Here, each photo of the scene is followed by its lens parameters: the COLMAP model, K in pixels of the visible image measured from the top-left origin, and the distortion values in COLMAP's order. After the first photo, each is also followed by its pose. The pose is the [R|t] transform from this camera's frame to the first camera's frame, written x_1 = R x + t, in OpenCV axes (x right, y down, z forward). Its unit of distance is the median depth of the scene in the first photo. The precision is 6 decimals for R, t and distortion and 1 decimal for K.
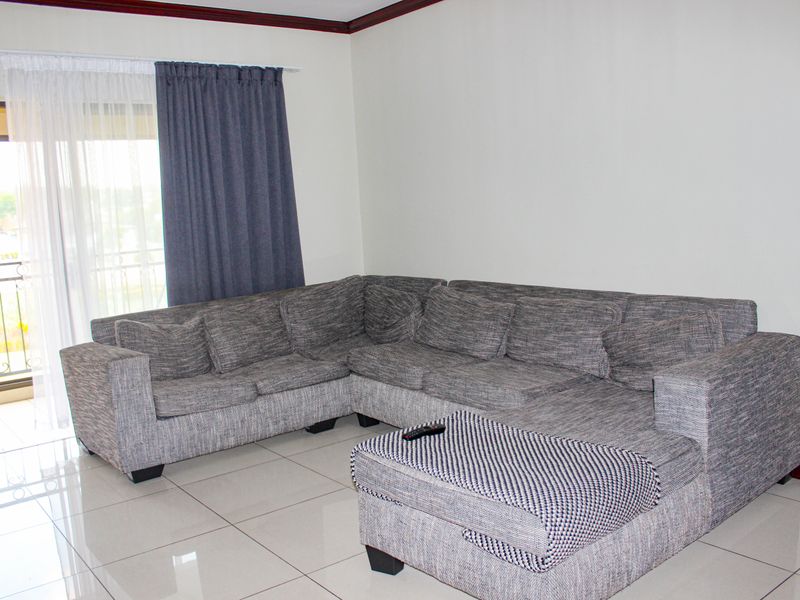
lens RADIAL K [[746.9, 0, 400.0], [0, 746.9, 300.0], [0, 0, 1]] dist [-0.123952, 0.029259]
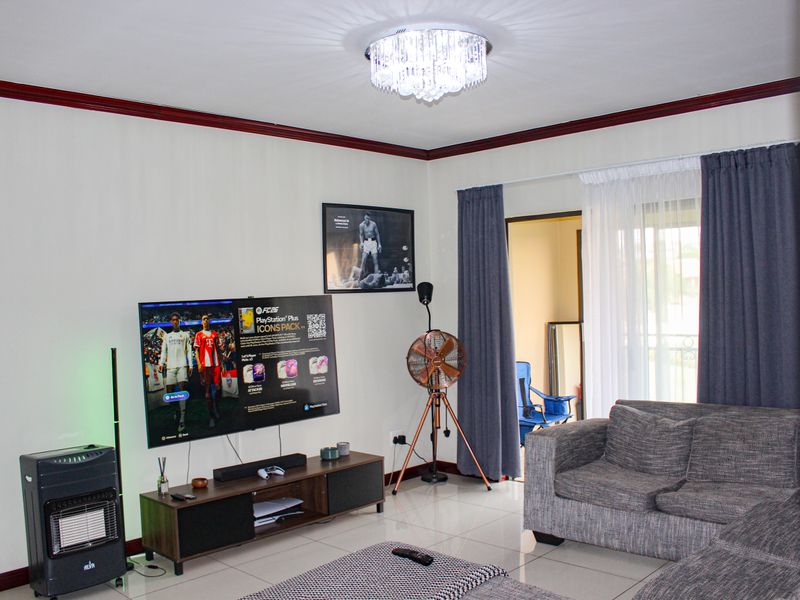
lens RADIAL K [[746.9, 0, 400.0], [0, 746.9, 300.0], [0, 0, 1]] dist [-0.123952, 0.029259]
pose [[0.133690, 0.054841, -0.989505, 0.621650], [-0.110938, 0.993020, 0.040047, -0.128835], [0.984794, 0.104420, 0.138841, 0.488321]]
